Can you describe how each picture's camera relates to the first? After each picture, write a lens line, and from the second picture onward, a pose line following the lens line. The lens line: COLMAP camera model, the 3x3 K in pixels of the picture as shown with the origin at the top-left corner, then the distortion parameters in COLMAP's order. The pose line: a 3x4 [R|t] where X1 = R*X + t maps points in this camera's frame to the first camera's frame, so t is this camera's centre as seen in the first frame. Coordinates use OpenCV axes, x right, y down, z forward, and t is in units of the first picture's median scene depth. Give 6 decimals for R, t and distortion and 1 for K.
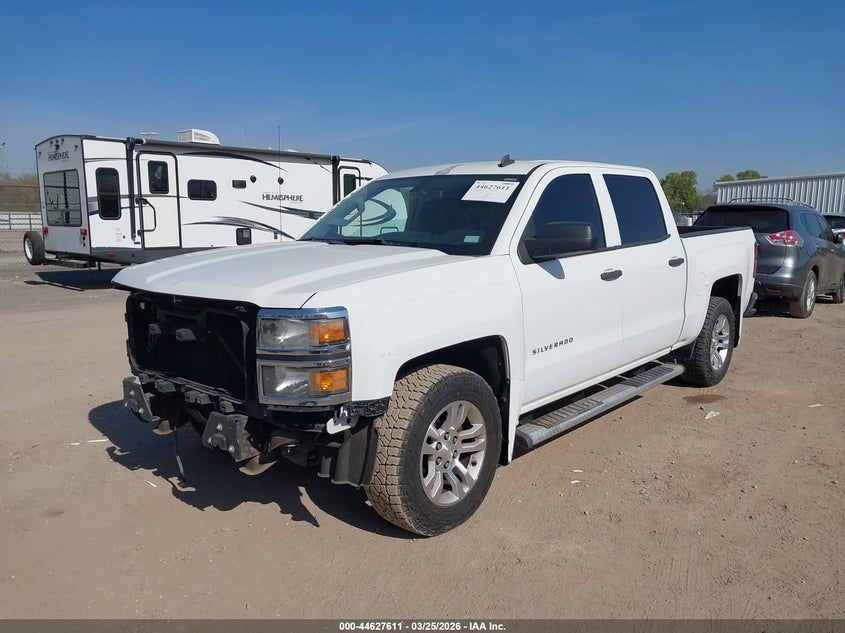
lens RADIAL K [[665.2, 0, 425.7], [0, 665.2, 318.0], [0, 0, 1]] dist [0.007407, -0.003611]
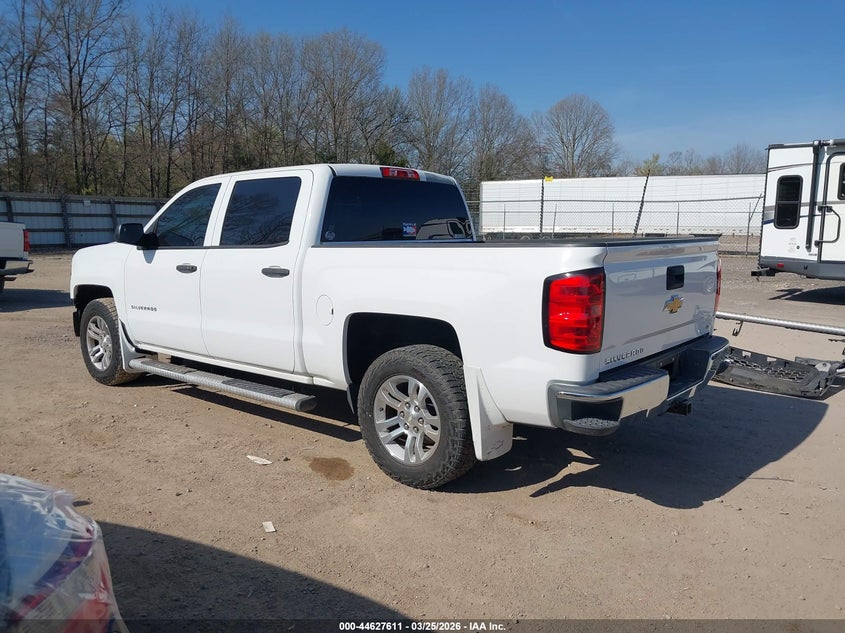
lens RADIAL K [[665.2, 0, 425.1], [0, 665.2, 315.4], [0, 0, 1]] dist [0.007407, -0.003611]
pose [[0.043516, 0.131781, -0.990323, 0.471643], [-0.155821, 0.980026, 0.123564, -0.061869], [0.986826, 0.148936, 0.063181, 0.435991]]
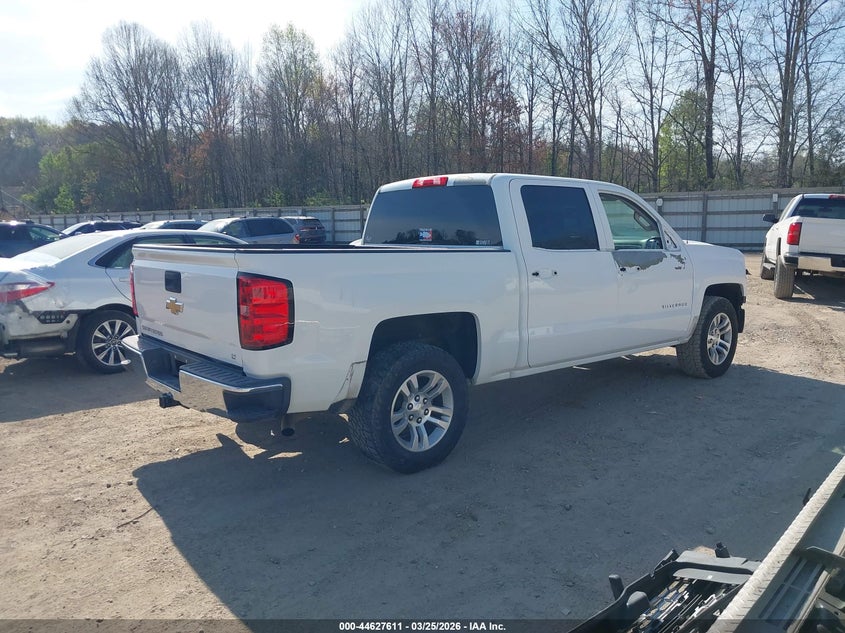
lens RADIAL K [[665.2, 0, 421.5], [0, 665.2, 315.4], [0, 0, 1]] dist [0.007407, -0.003611]
pose [[-0.994268, -0.012920, 0.106133, 0.127642], [0.019780, 0.953309, 0.301349, -0.121792], [-0.105071, 0.301721, -0.947589, 0.763637]]
